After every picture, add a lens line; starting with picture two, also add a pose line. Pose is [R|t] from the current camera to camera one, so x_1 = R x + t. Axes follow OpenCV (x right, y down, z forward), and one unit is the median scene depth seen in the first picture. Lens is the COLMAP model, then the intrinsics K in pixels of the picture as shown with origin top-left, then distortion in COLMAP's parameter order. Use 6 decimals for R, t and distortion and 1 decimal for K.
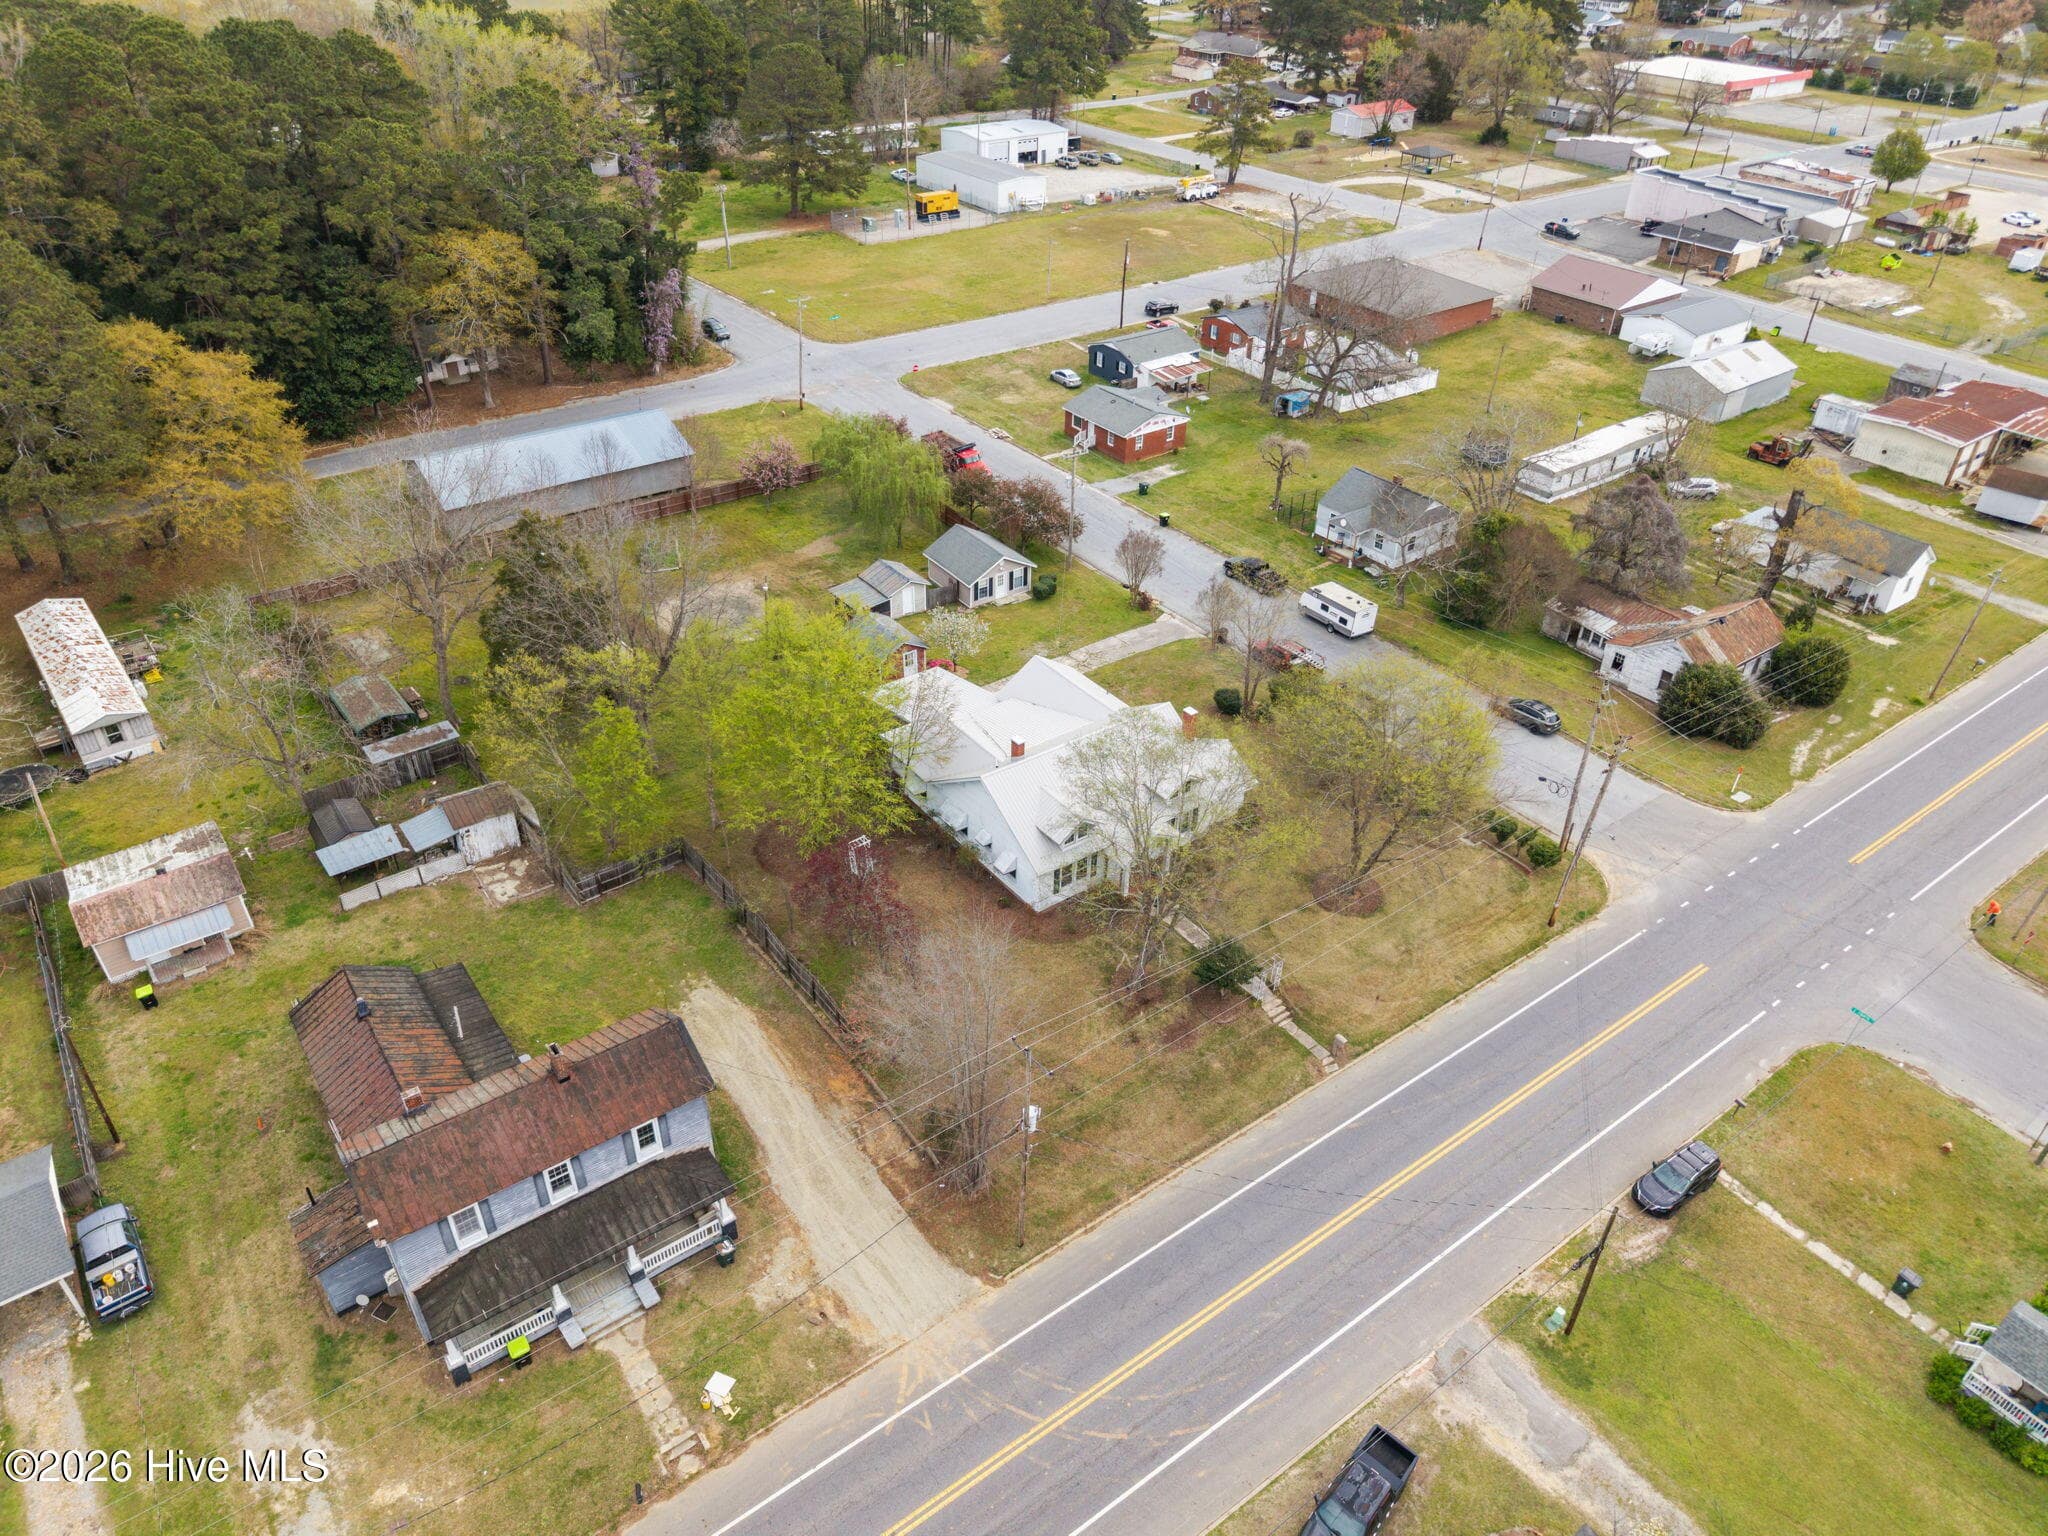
lens RADIAL K [[1362.5, 0, 1027.5], [0, 1362.5, 773.8], [0, 0, 1]] dist [0.000428, 0.002340]
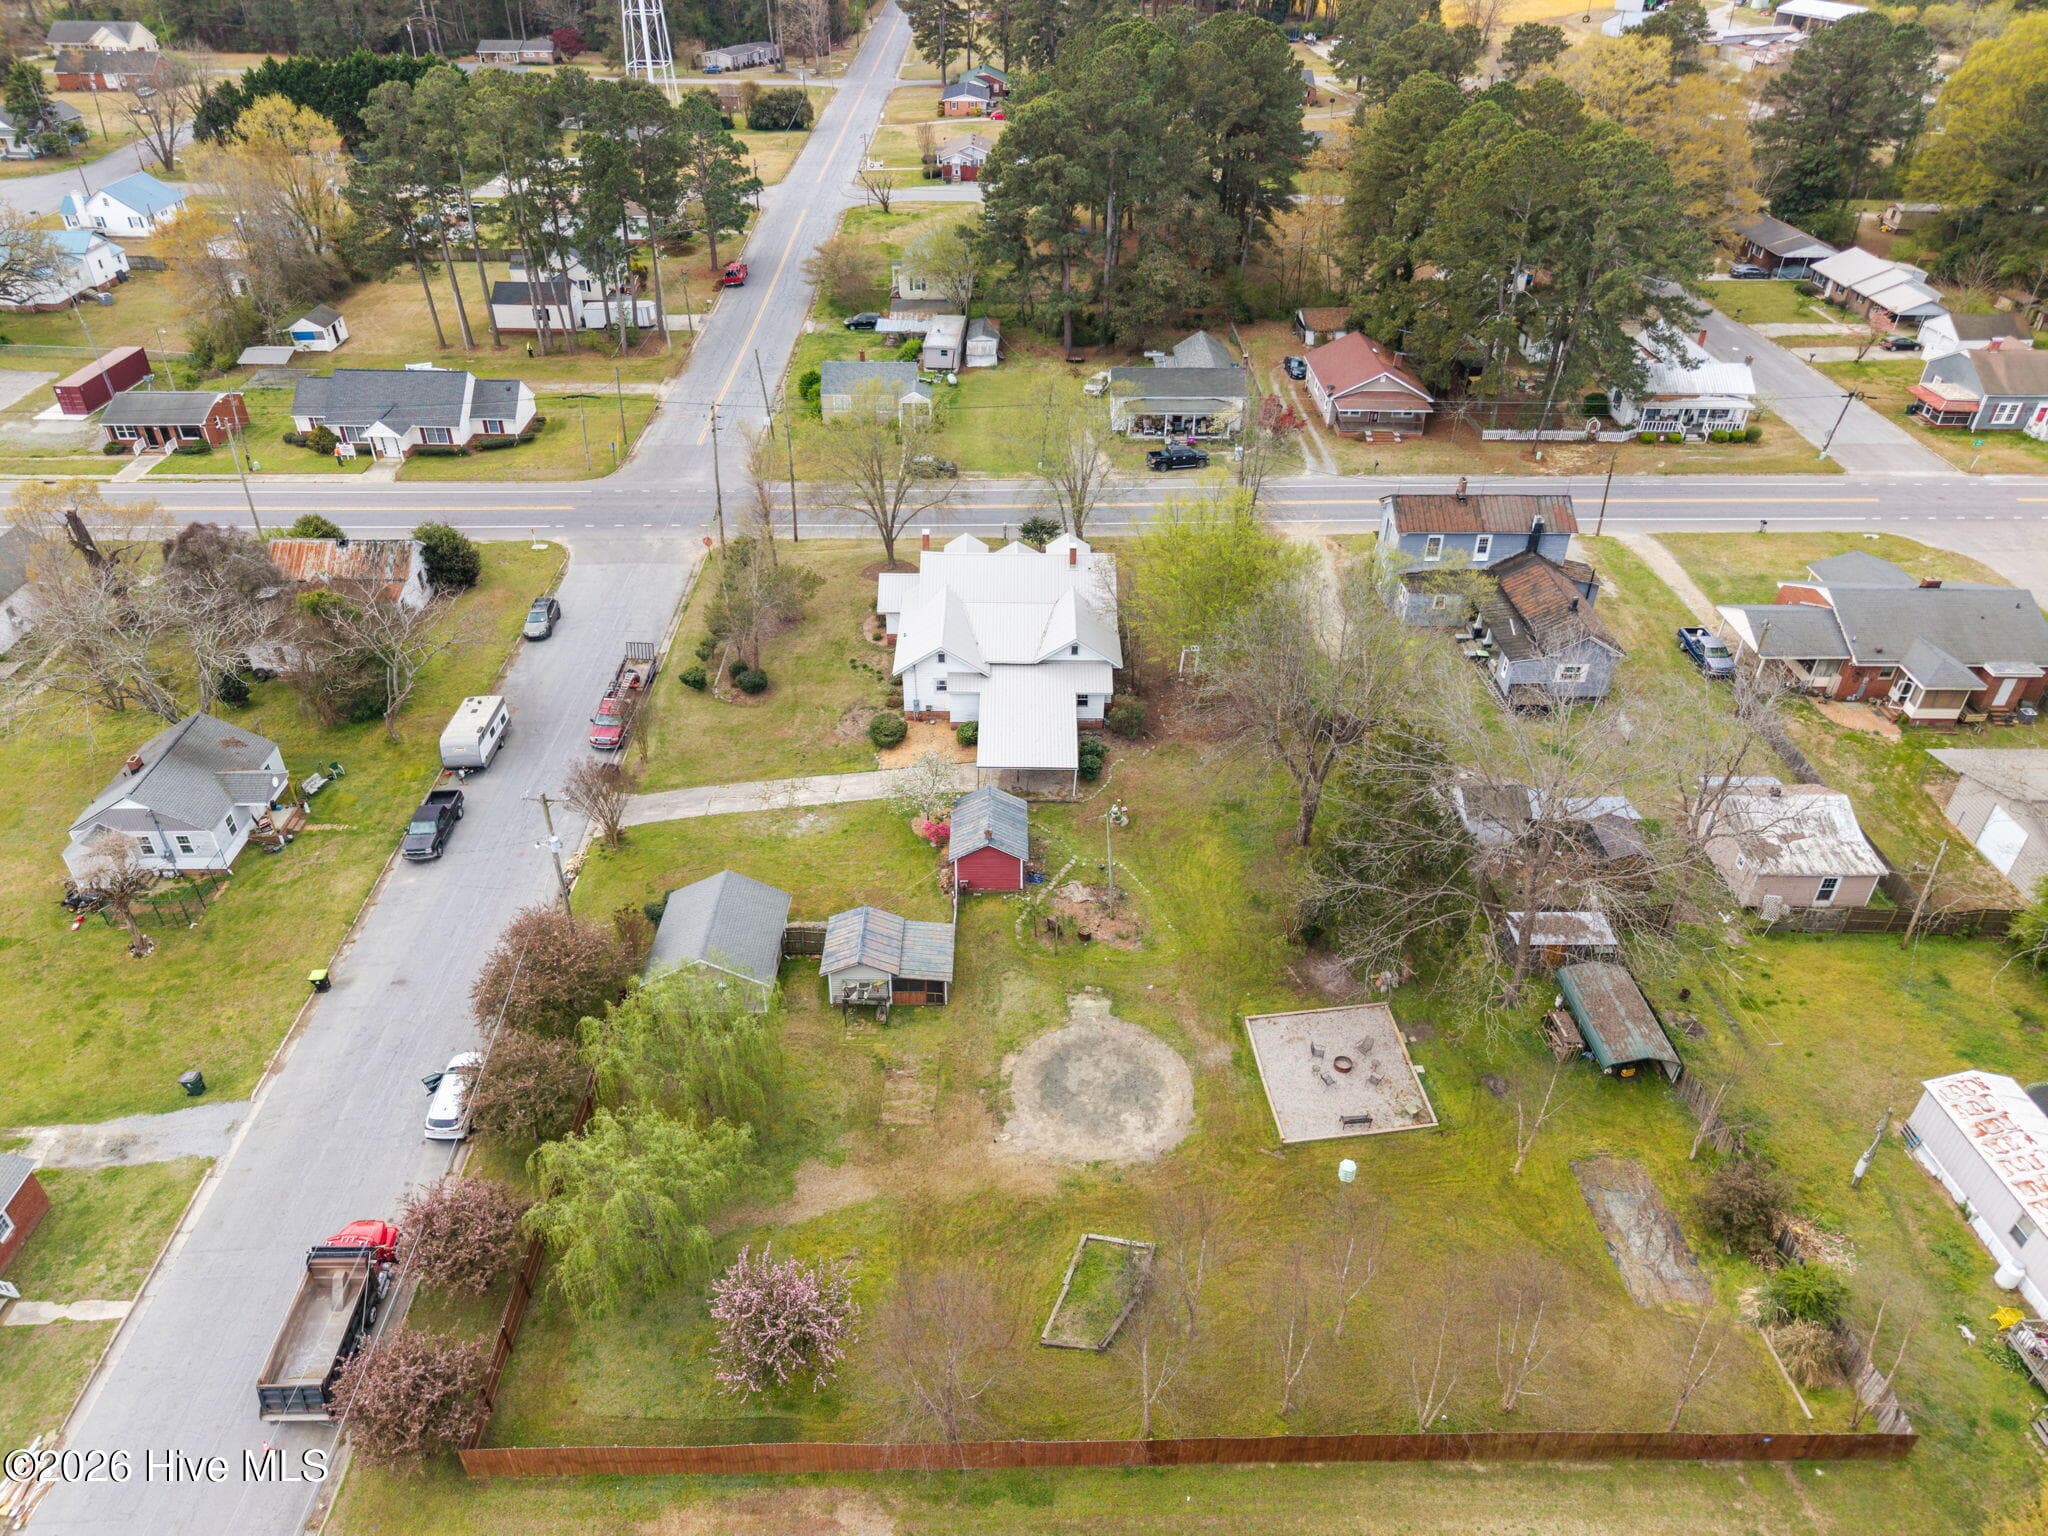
lens RADIAL K [[1372.2, 0, 1020.3], [0, 1372.2, 771.5], [0, 0, 1]] dist [0.010465, -0.007084]
pose [[-0.807856, -0.359292, 0.467202, -0.352167], [0.316954, 0.403474, 0.858340, -0.579728], [-0.496899, 0.841497, -0.212070, 0.818166]]
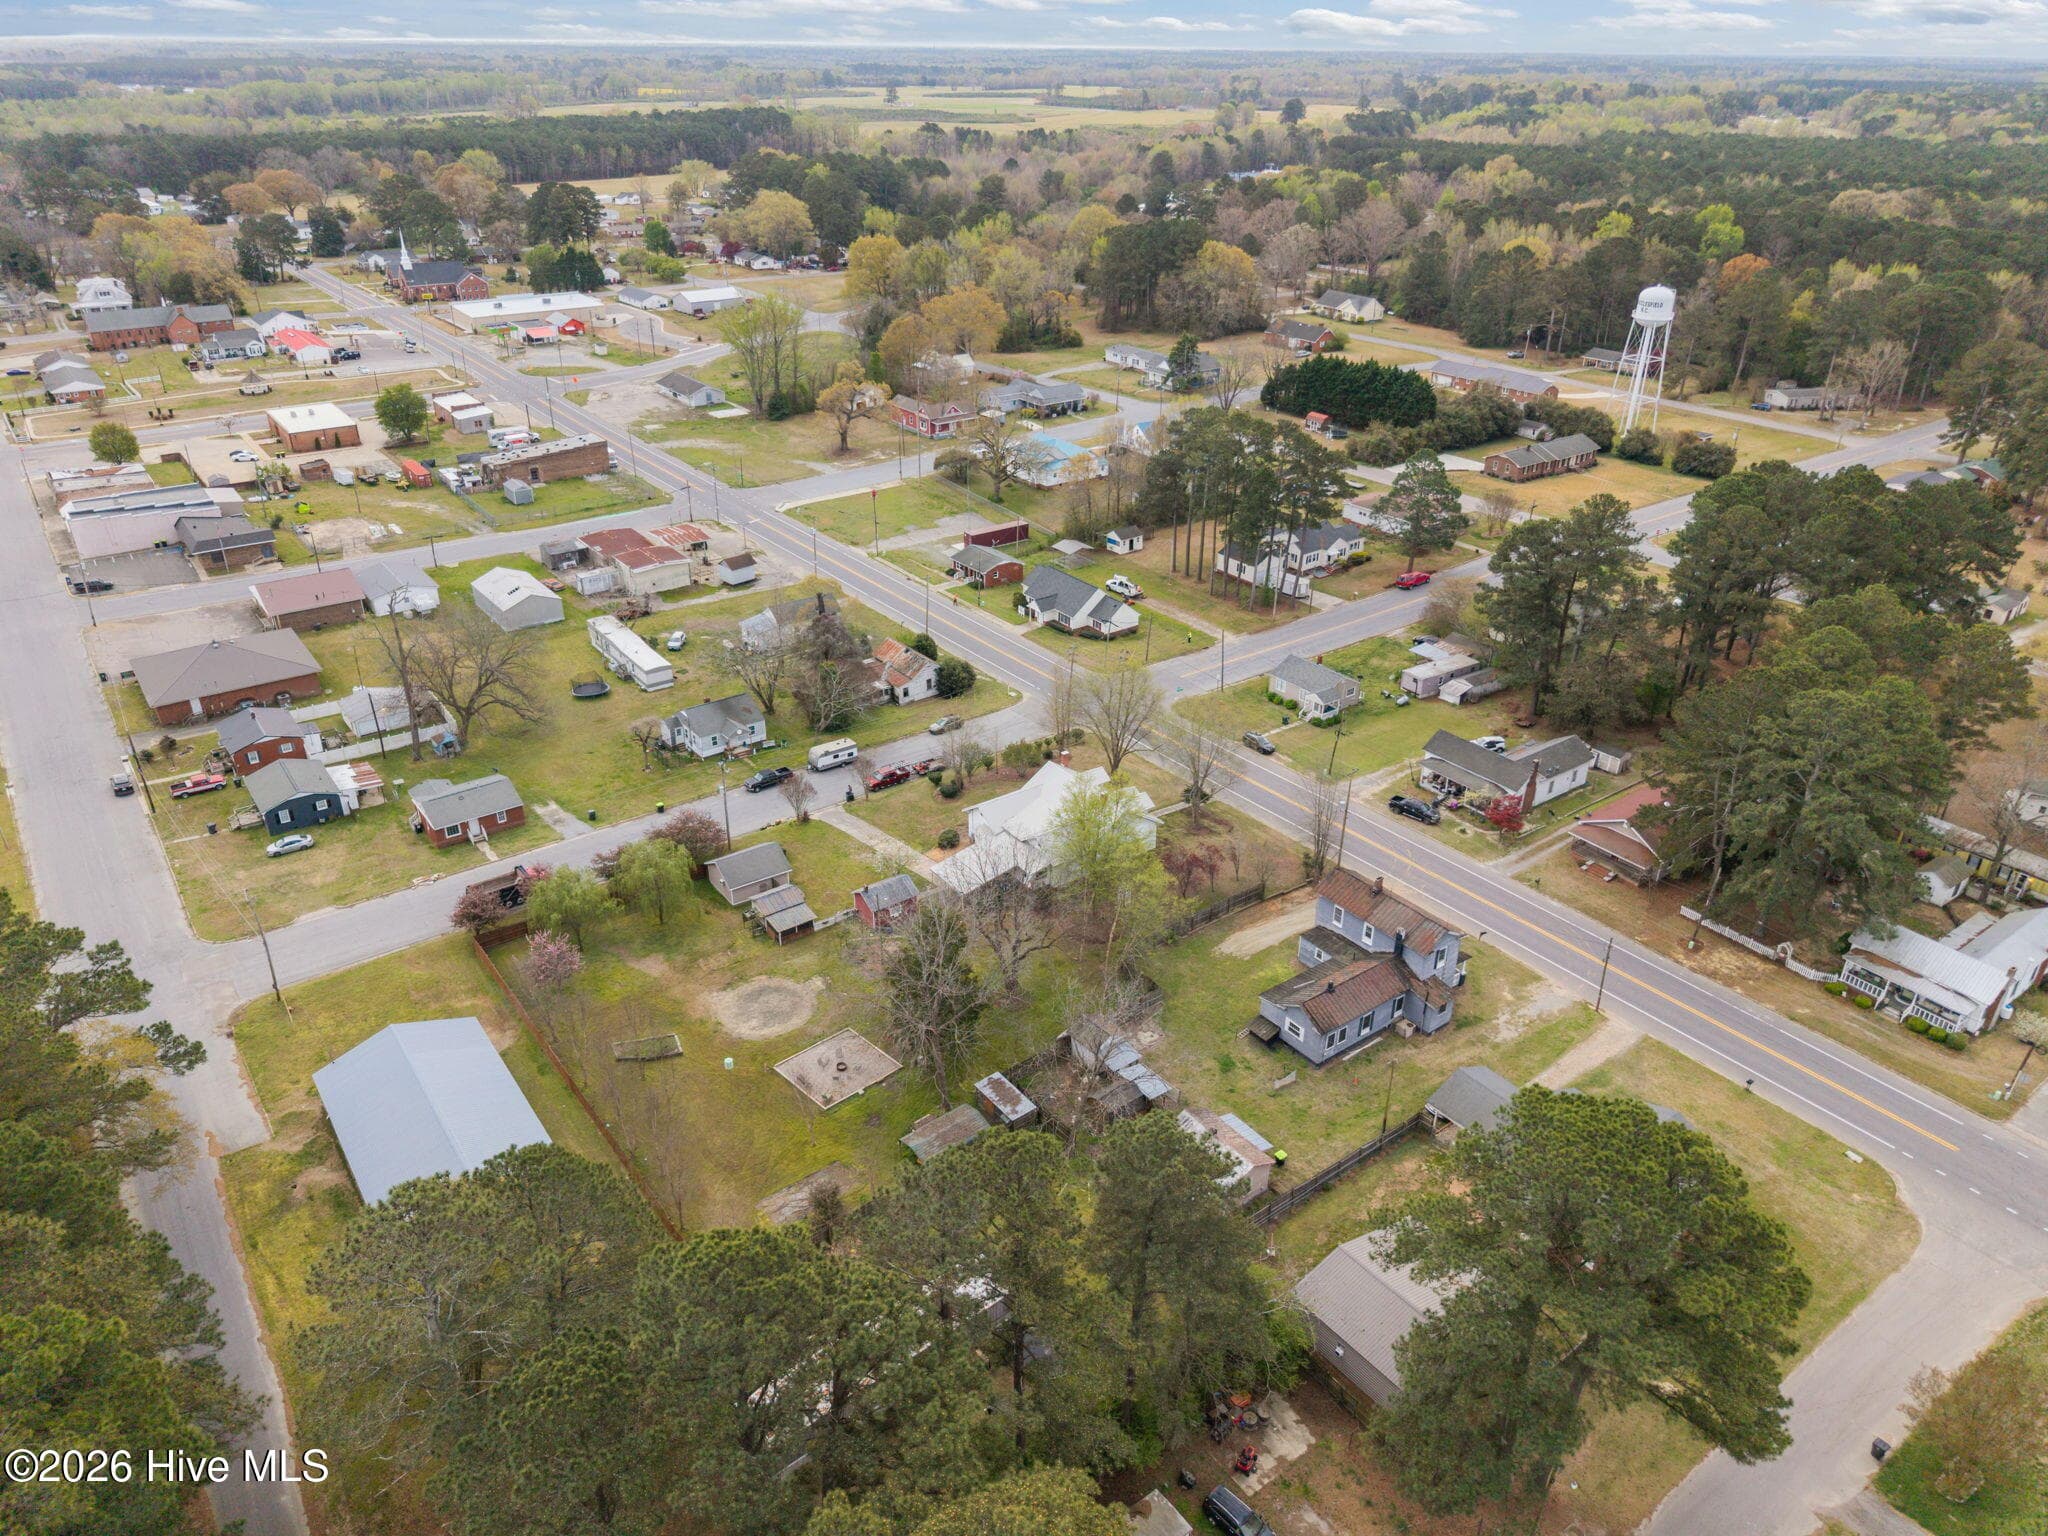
lens RADIAL K [[1358.3, 0, 1016.8], [0, 1358.3, 789.9], [0, 0, 1]] dist [0.067691, -0.097514]
pose [[0.004236, -0.493603, 0.869677, -0.931021], [0.566445, 0.717888, 0.404693, -0.486479], [-0.824089, 0.490910, 0.282640, 0.310702]]
